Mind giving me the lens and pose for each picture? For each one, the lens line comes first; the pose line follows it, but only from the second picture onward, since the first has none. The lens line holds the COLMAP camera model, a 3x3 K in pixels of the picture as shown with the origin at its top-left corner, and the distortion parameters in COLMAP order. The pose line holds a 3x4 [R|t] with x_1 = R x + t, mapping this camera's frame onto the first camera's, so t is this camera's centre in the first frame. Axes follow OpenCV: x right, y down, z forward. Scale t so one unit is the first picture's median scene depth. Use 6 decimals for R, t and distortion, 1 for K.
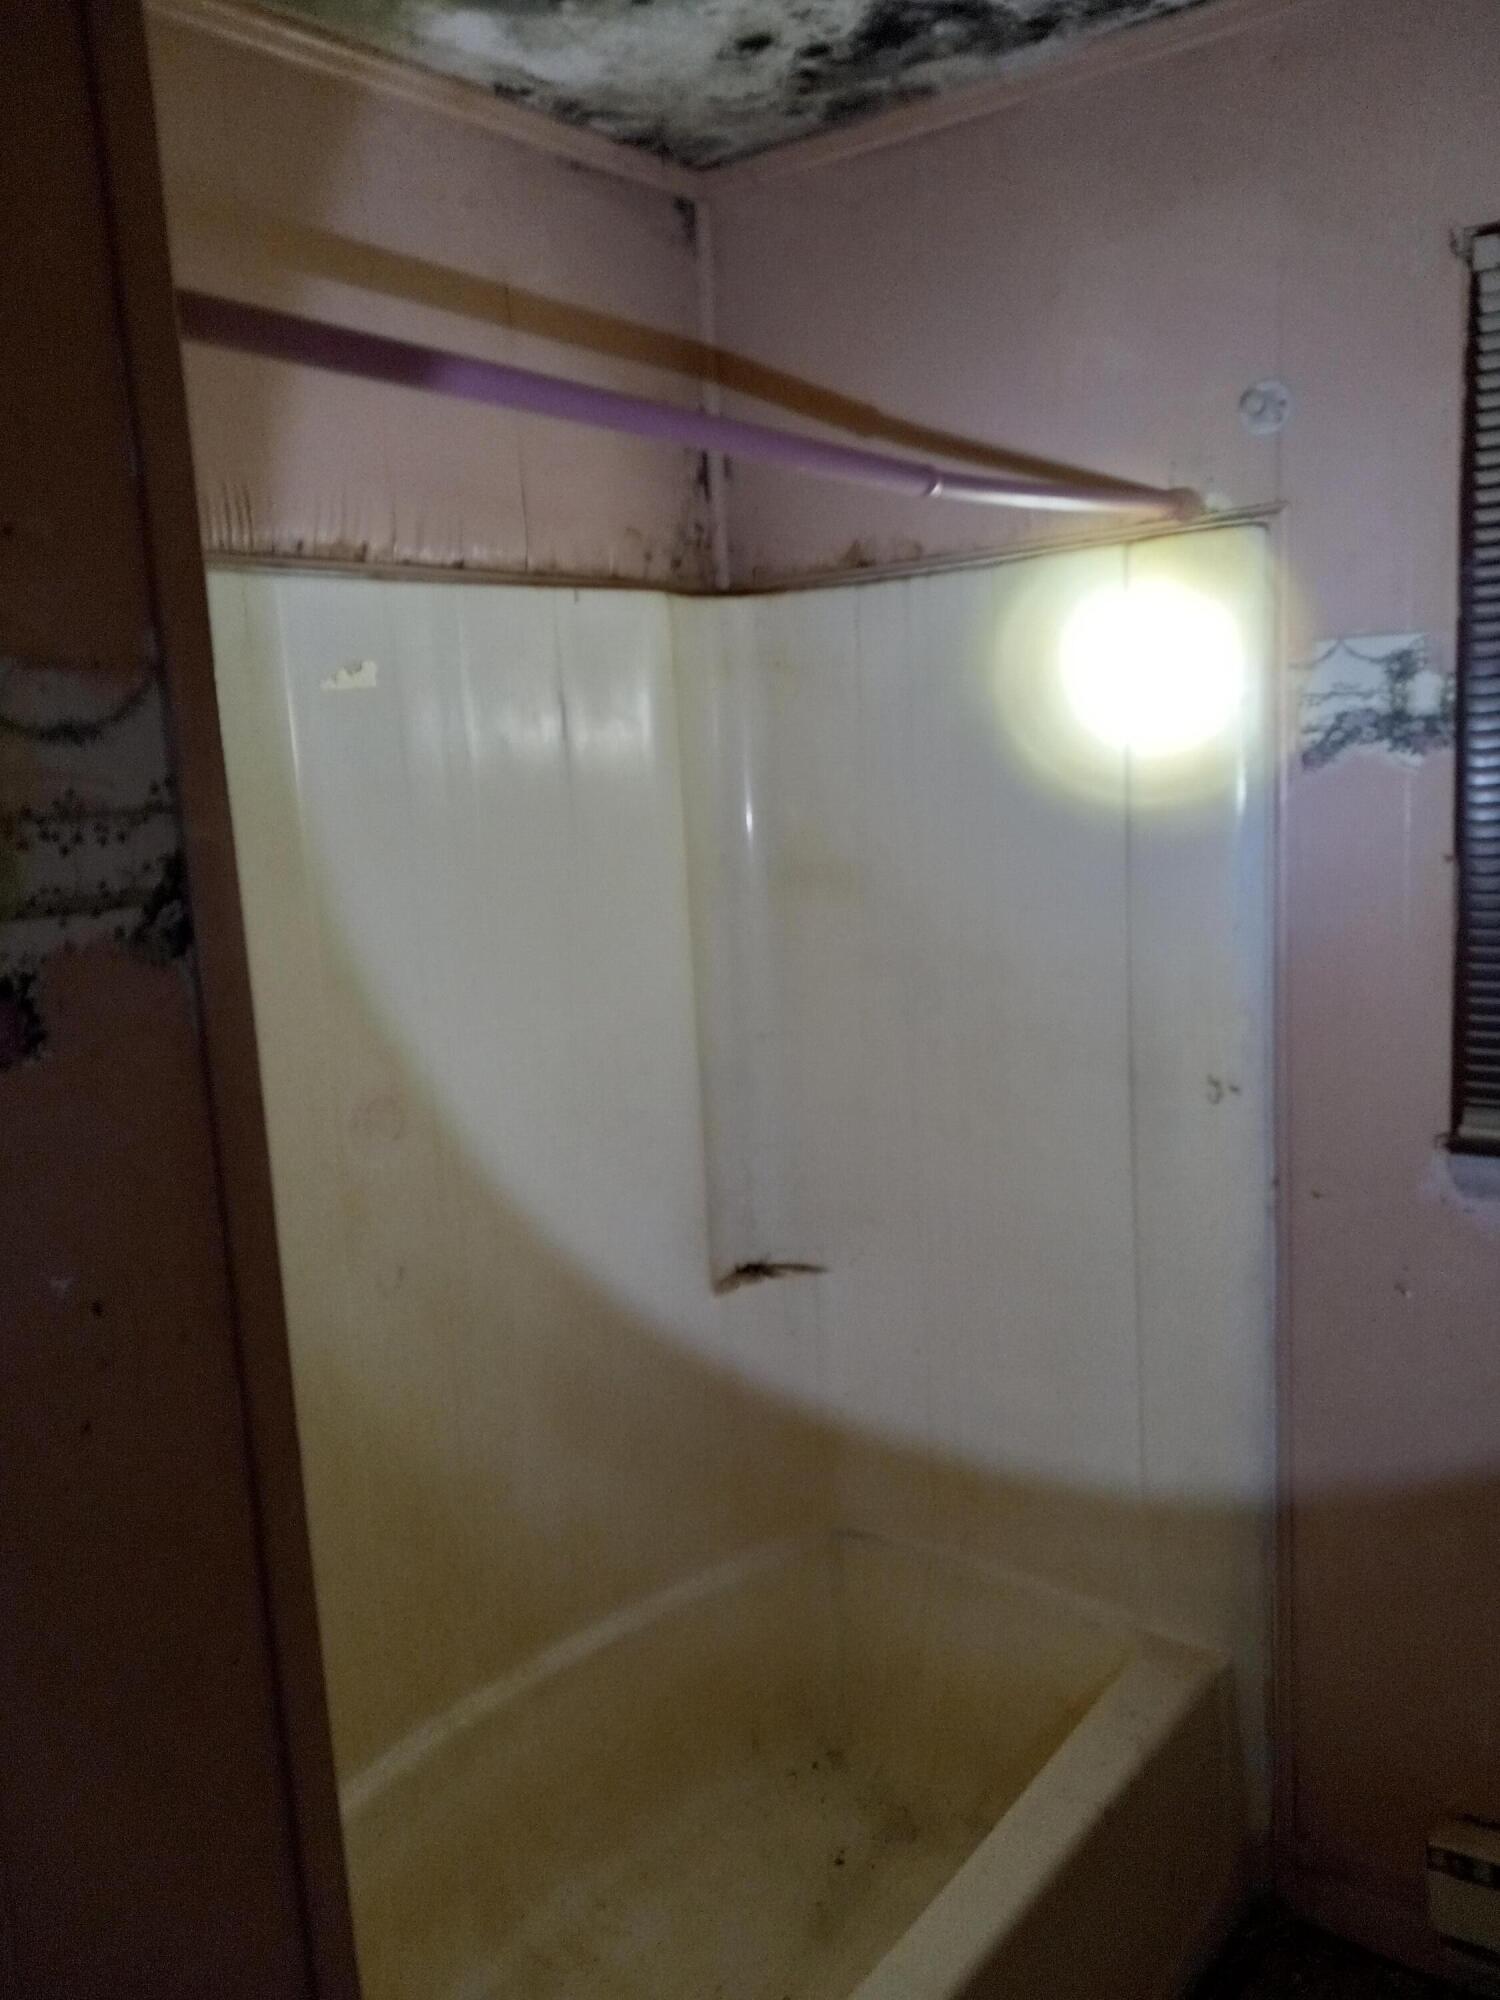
lens RADIAL K [[1579.0, 0, 746.4], [0, 1579.0, 998.2], [0, 0, 1]] dist [0.028464, -0.025235]
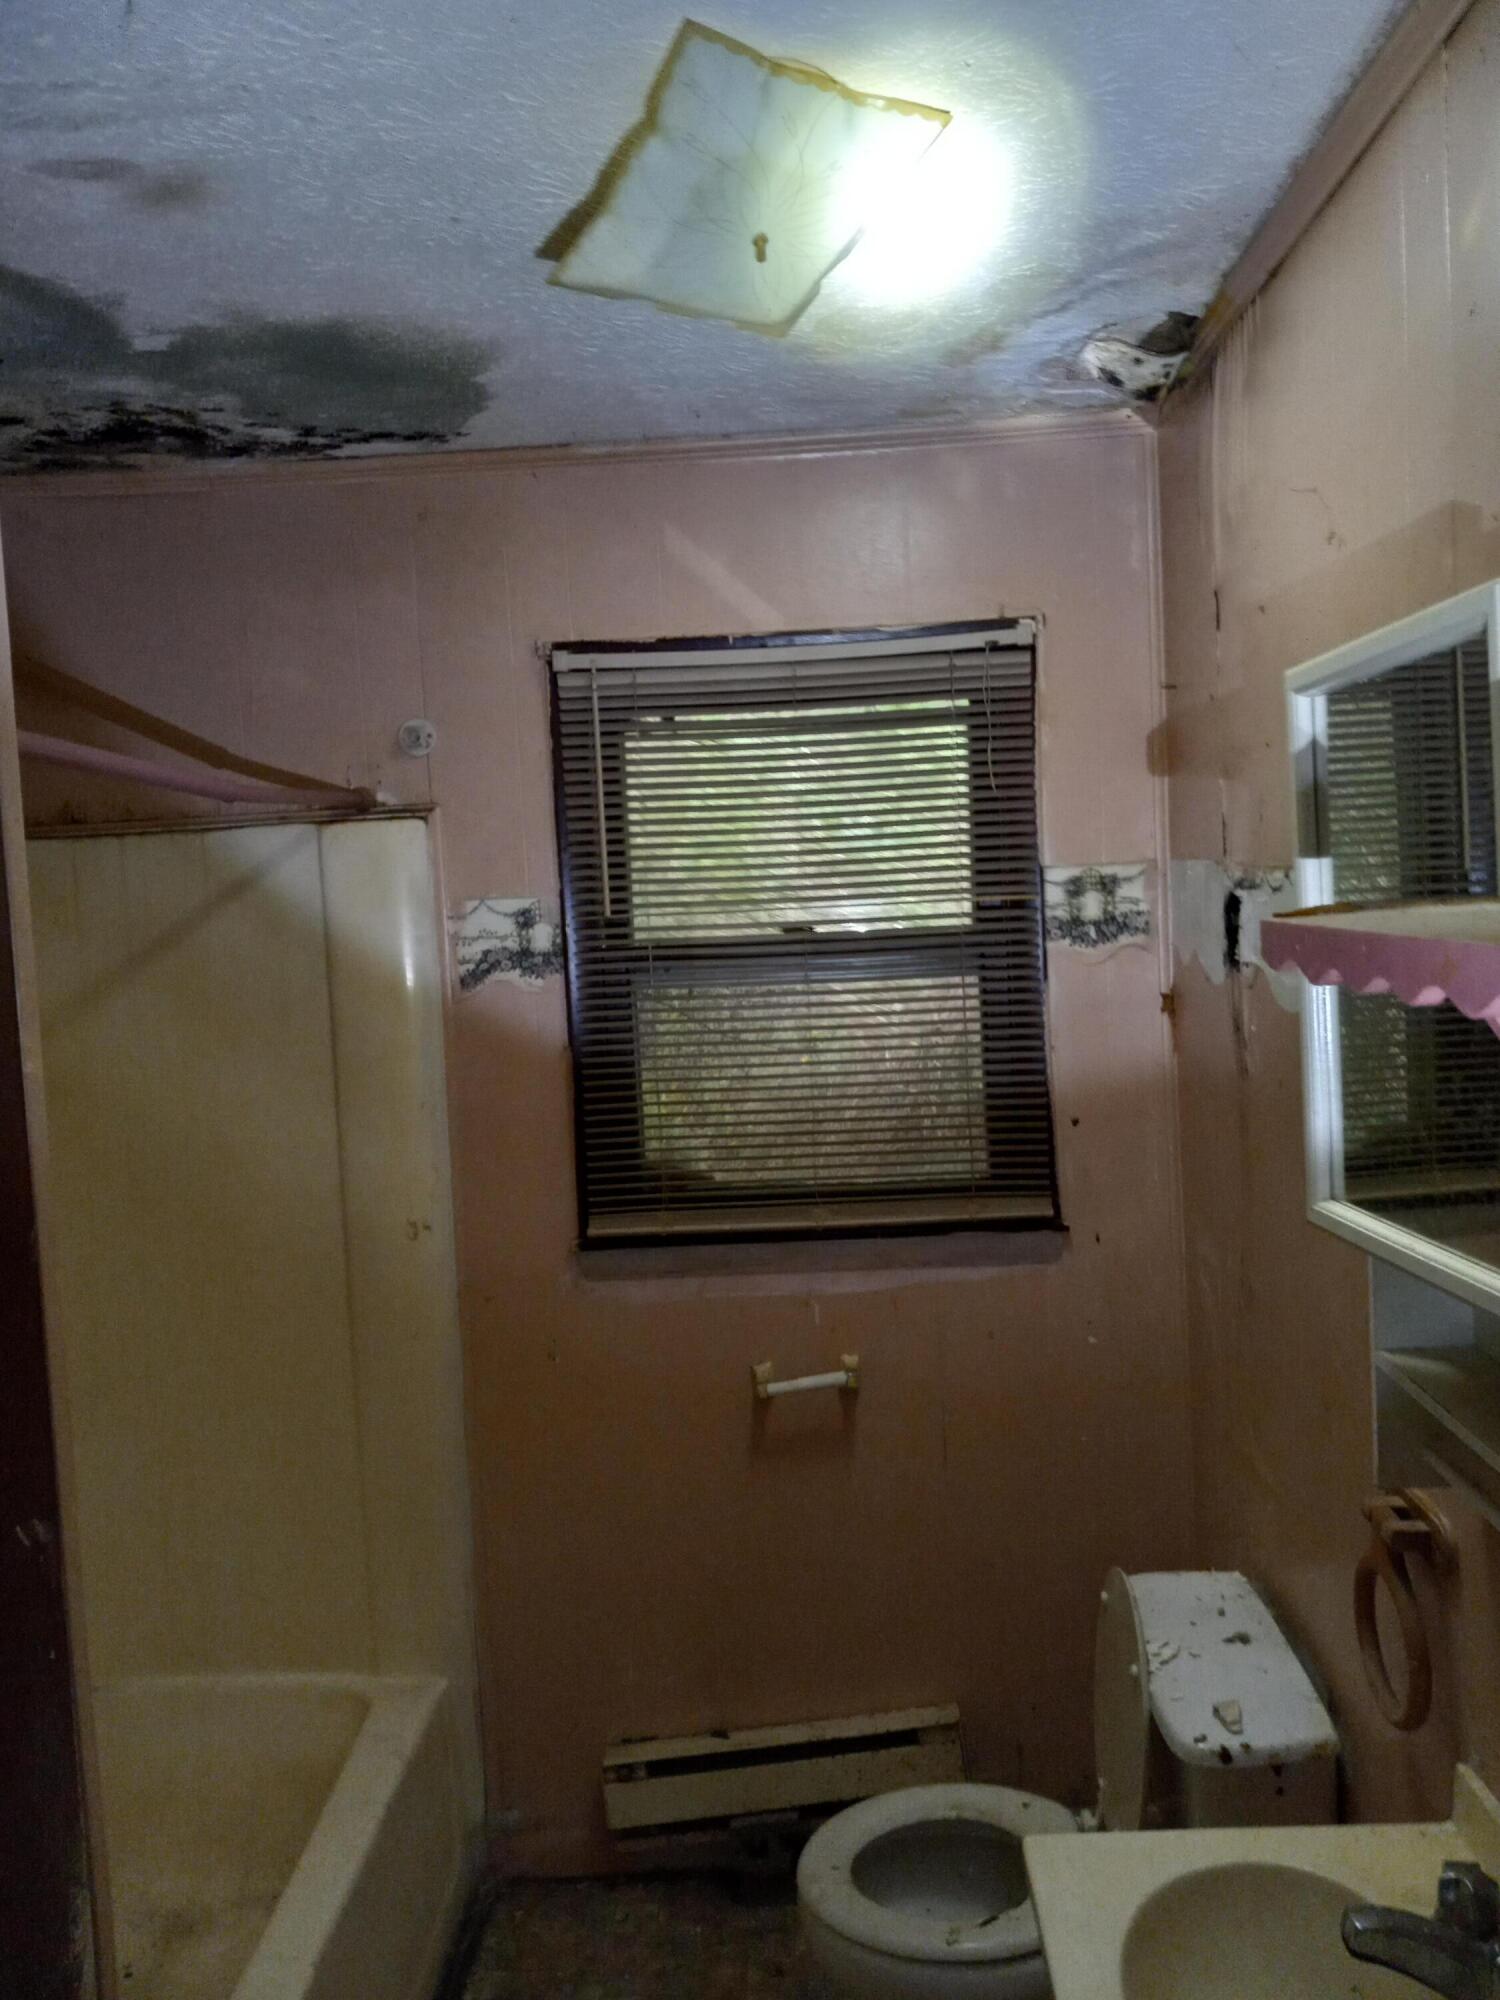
lens RADIAL K [[1579.0, 0, 750.8], [0, 1579.0, 998.2], [0, 0, 1]] dist [0.028464, -0.025235]
pose [[0.815743, -0.022428, 0.577980, -0.252239], [0.097975, 0.990167, -0.099856, 0.028074], [-0.570057, 0.138084, 0.809918, -0.280658]]
